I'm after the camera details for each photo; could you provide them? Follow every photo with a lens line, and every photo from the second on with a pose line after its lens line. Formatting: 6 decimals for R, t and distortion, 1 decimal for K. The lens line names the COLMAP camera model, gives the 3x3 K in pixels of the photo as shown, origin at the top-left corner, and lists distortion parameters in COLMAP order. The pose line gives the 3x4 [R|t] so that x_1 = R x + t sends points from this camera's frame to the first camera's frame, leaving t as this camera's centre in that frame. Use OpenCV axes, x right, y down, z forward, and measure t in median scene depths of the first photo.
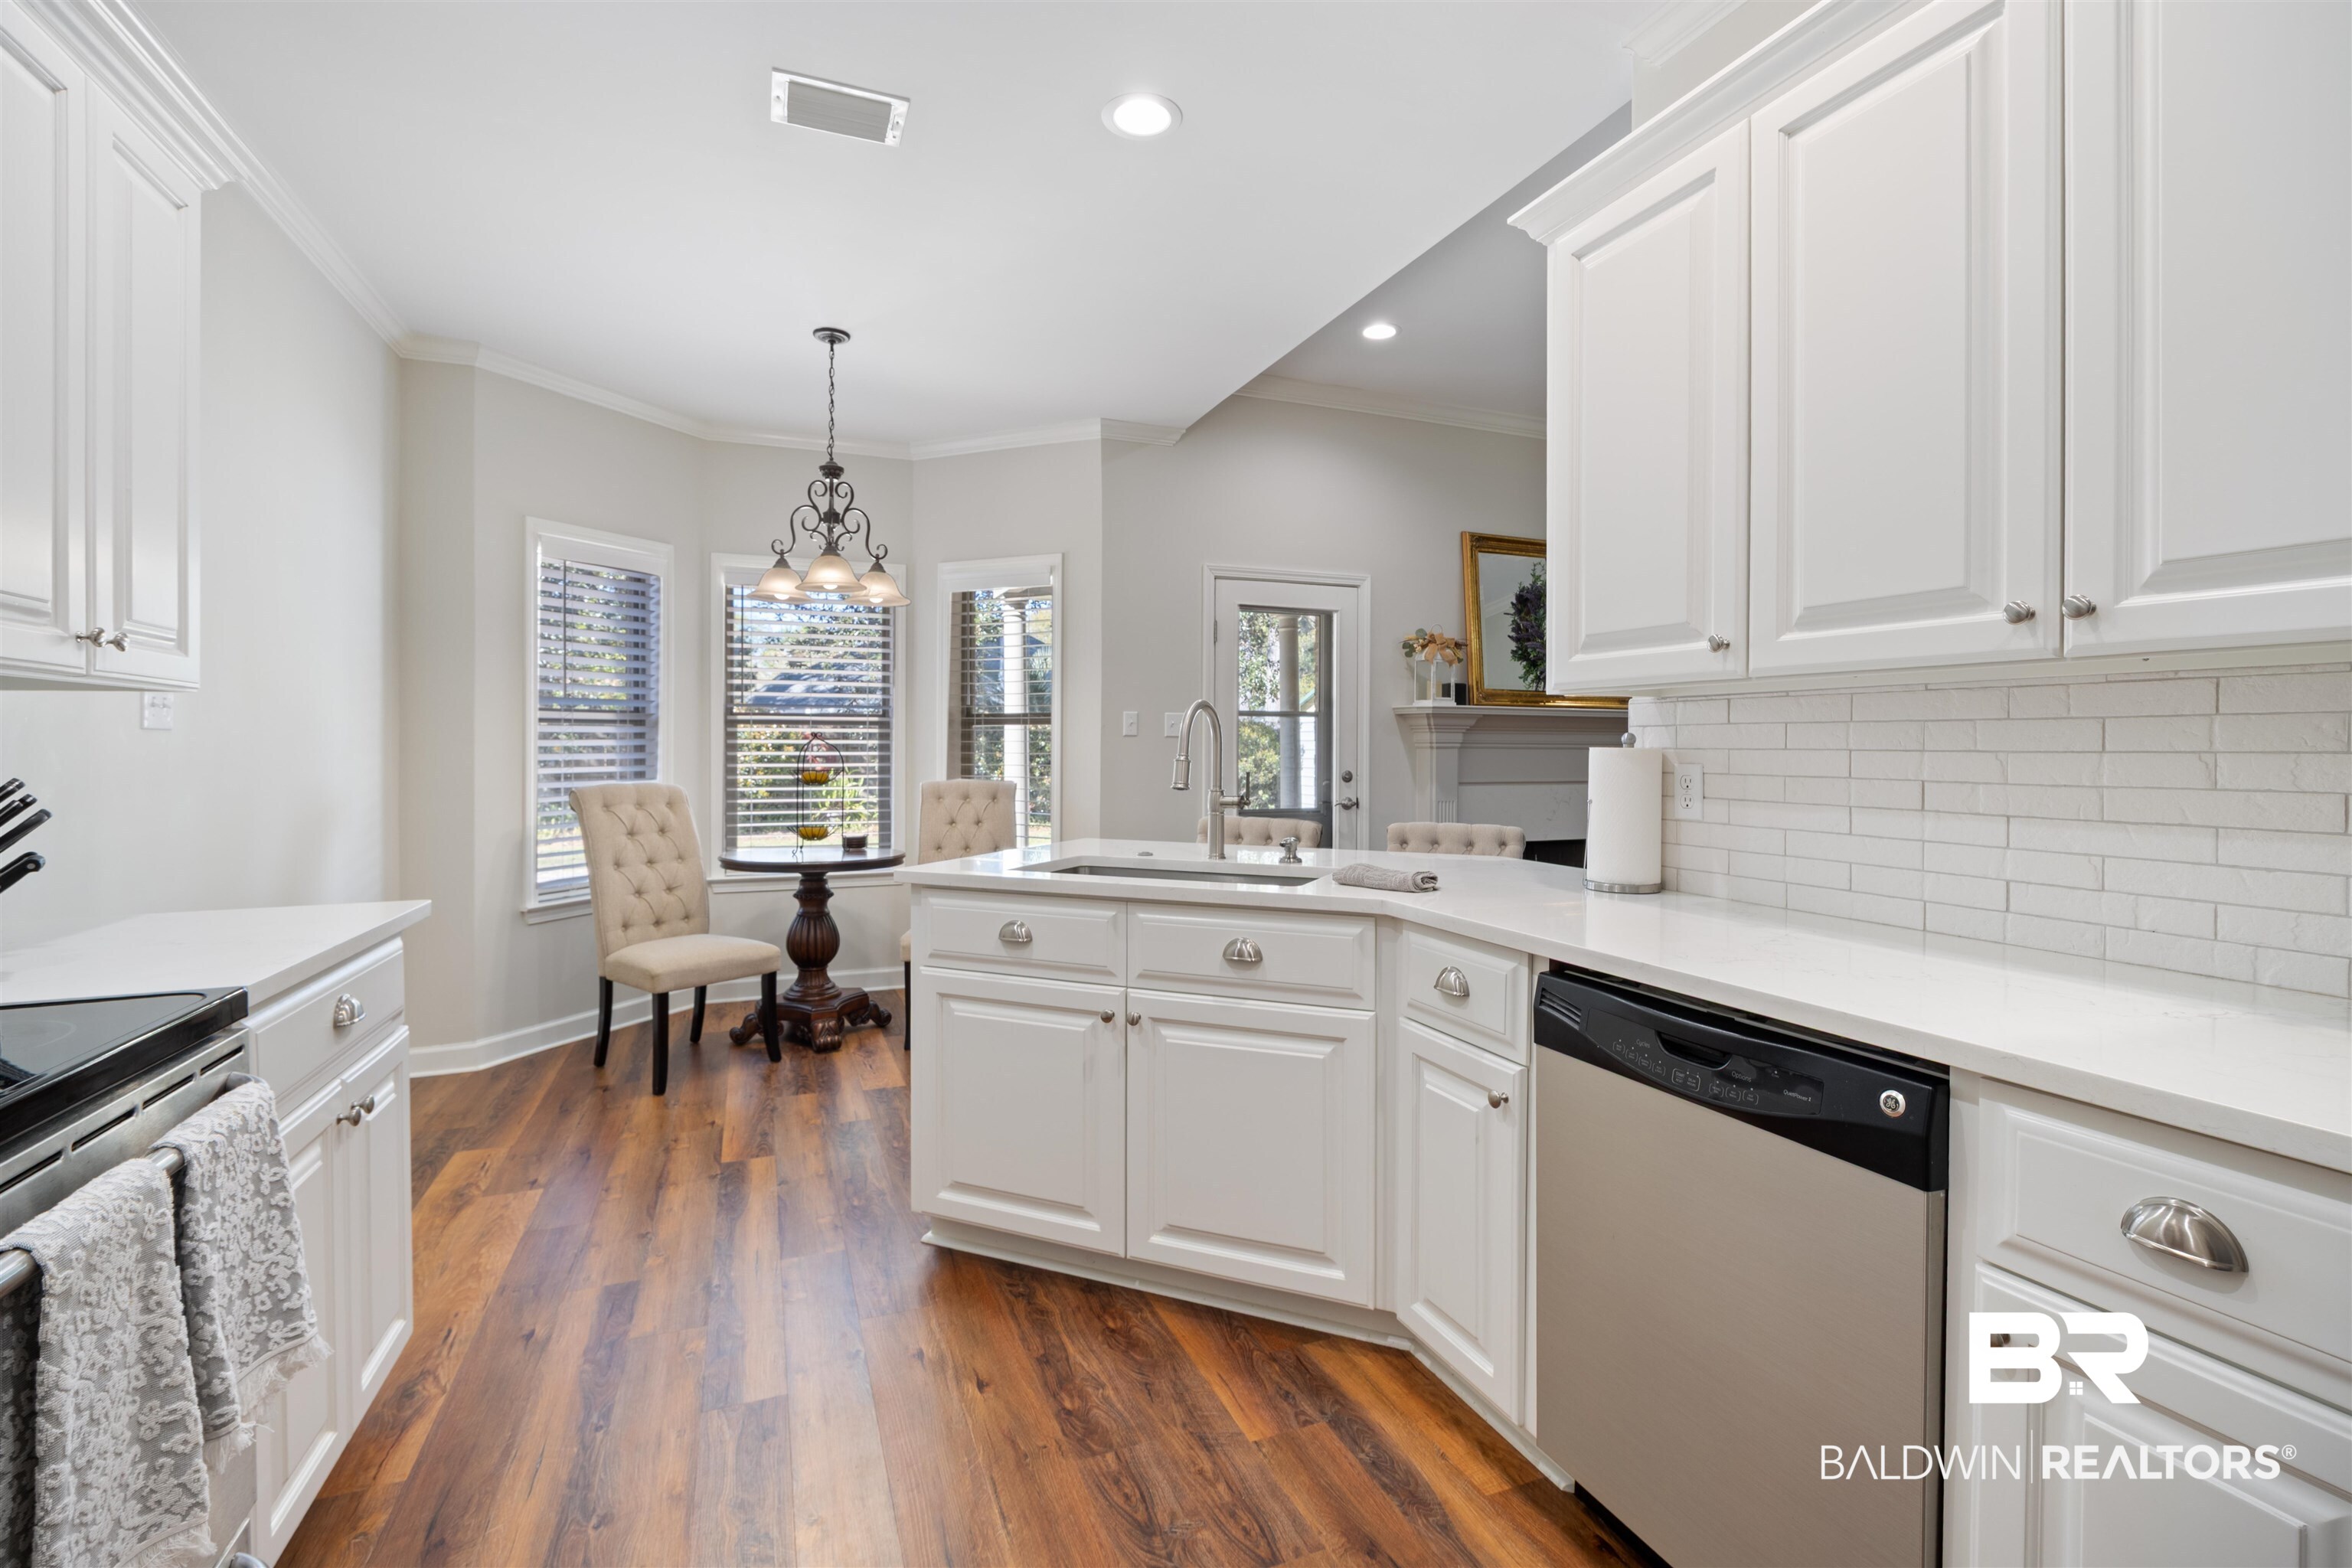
lens RADIAL K [[1043.9, 0, 1179.9], [0, 1043.9, 743.7], [0, 0, 1]] dist [-0.011987, 0.001558]
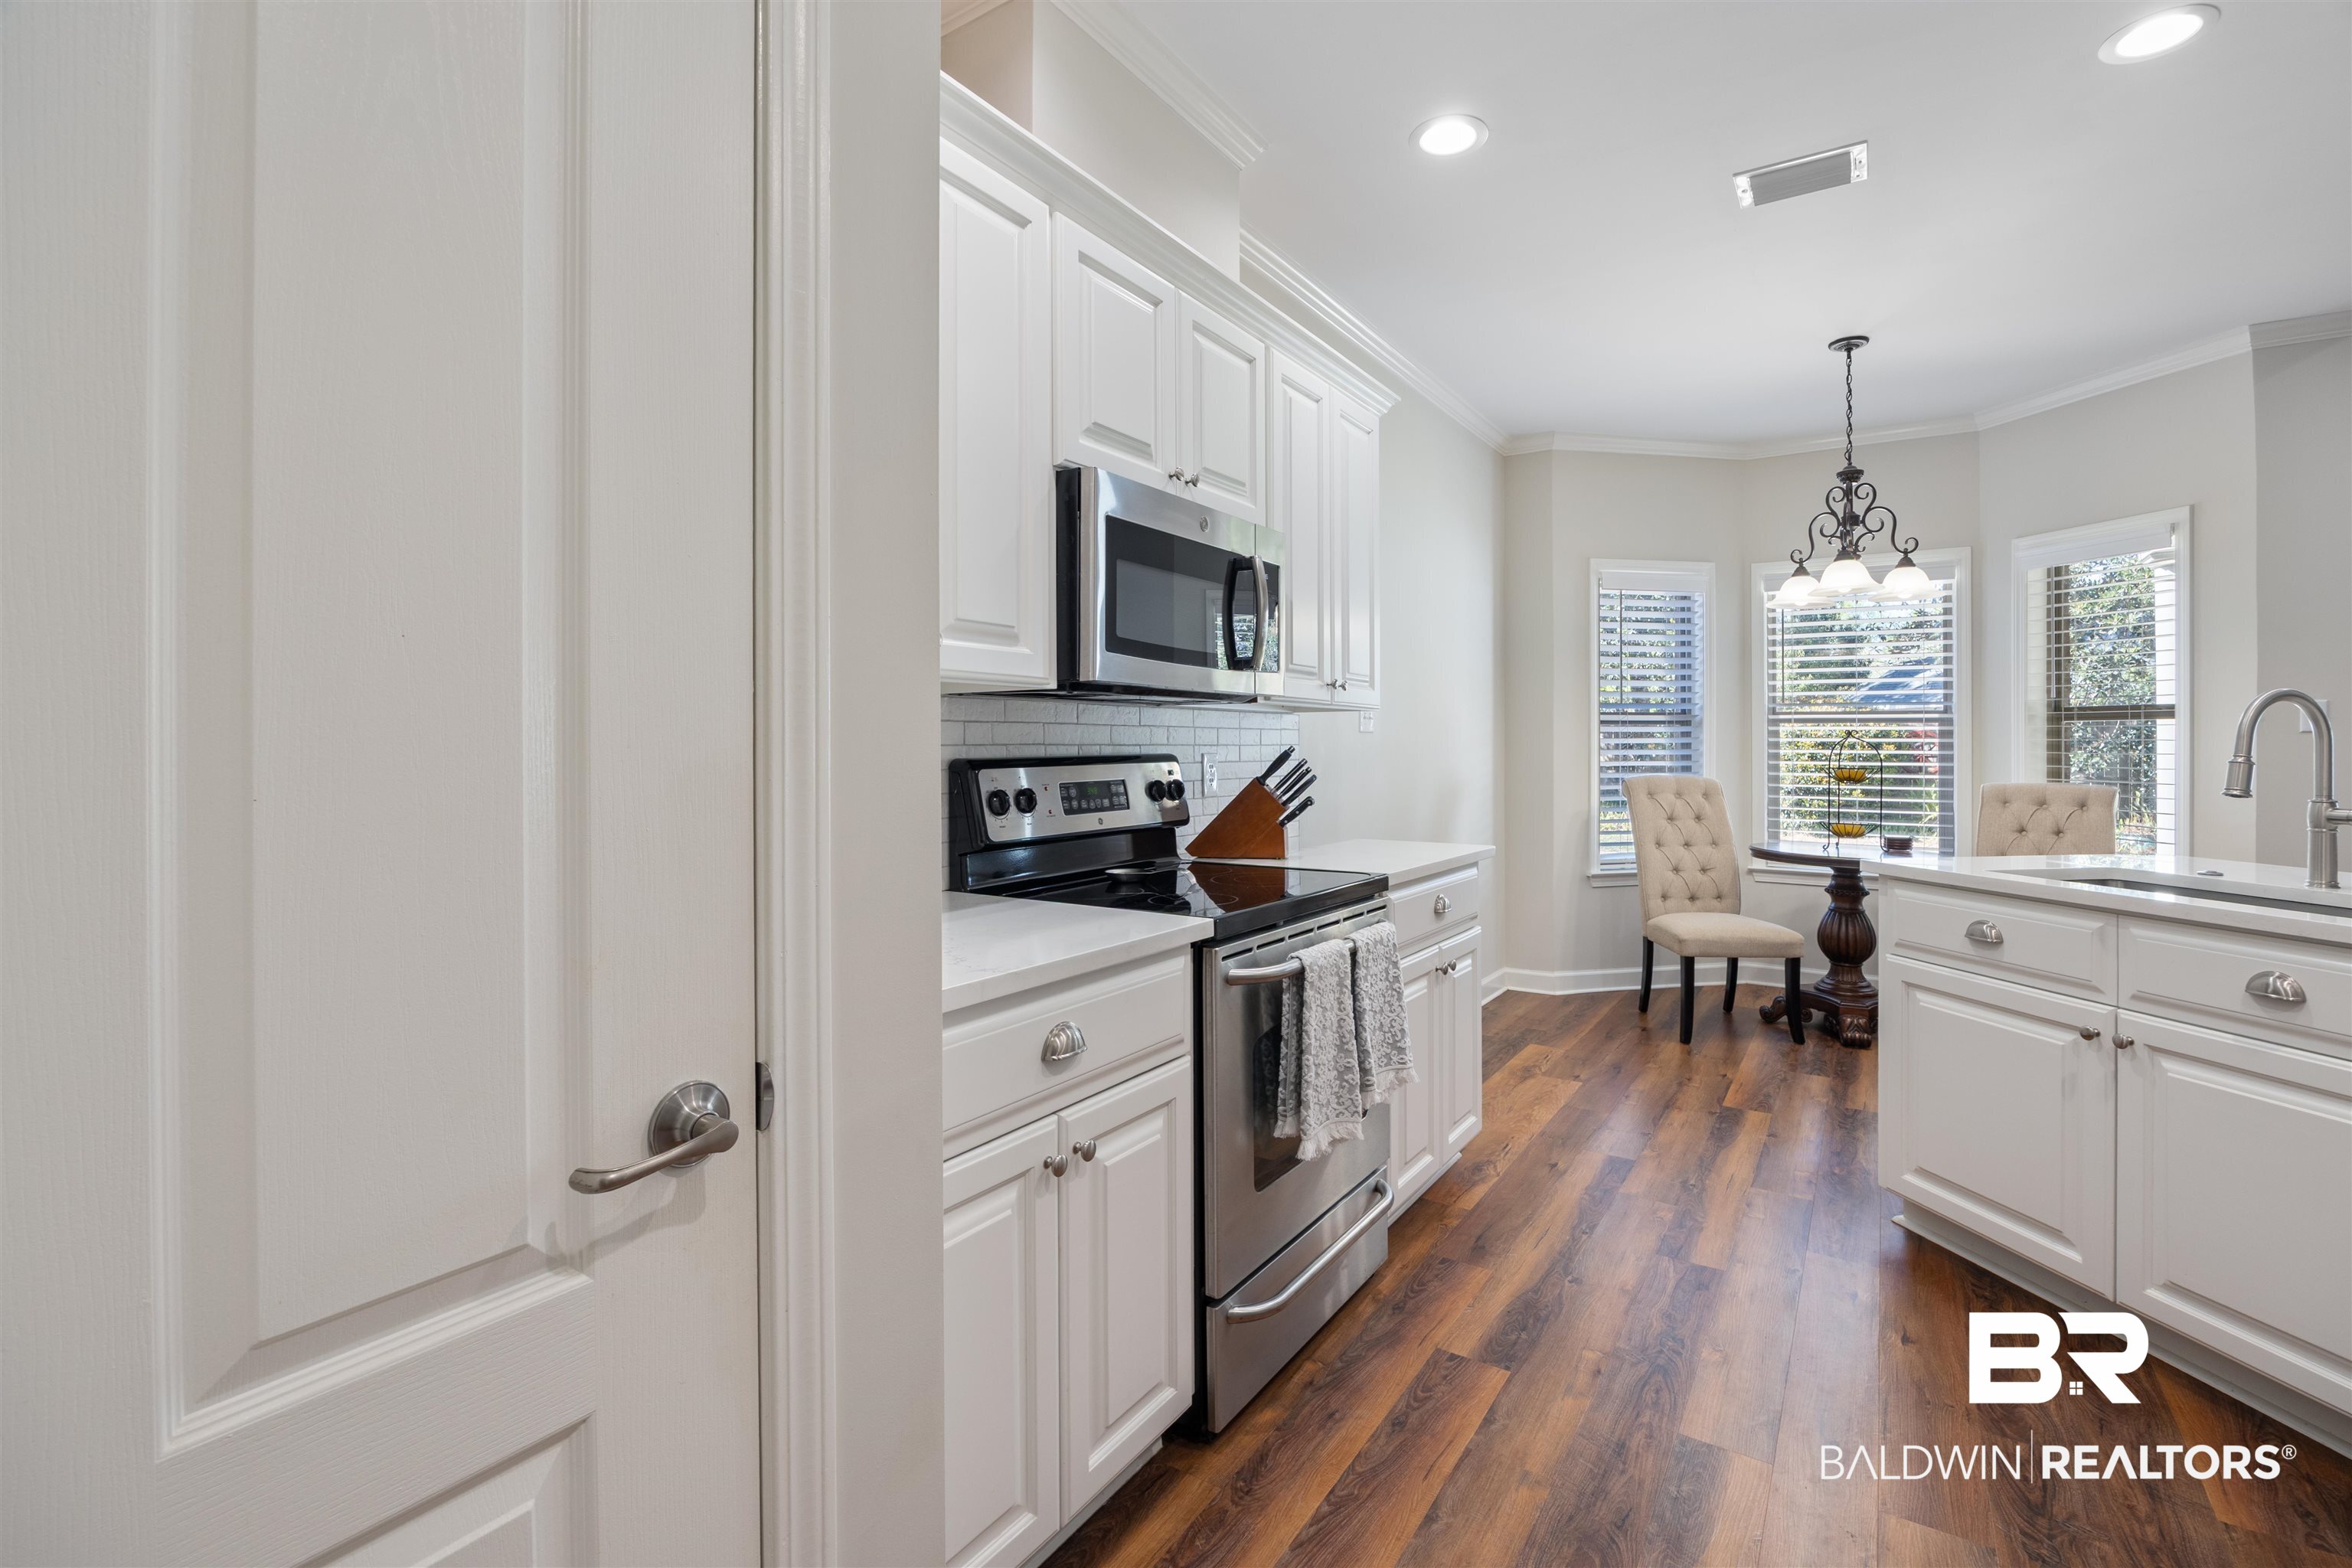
lens RADIAL K [[1043.9, 0, 1179.9], [0, 1043.9, 743.7], [0, 0, 1]] dist [-0.011987, 0.001558]
pose [[0.557782, 0.003078, -0.829982, 0.168236], [-0.001587, 0.999995, 0.002642, 0.000272], [0.829986, -0.000156, 0.557784, -0.133075]]
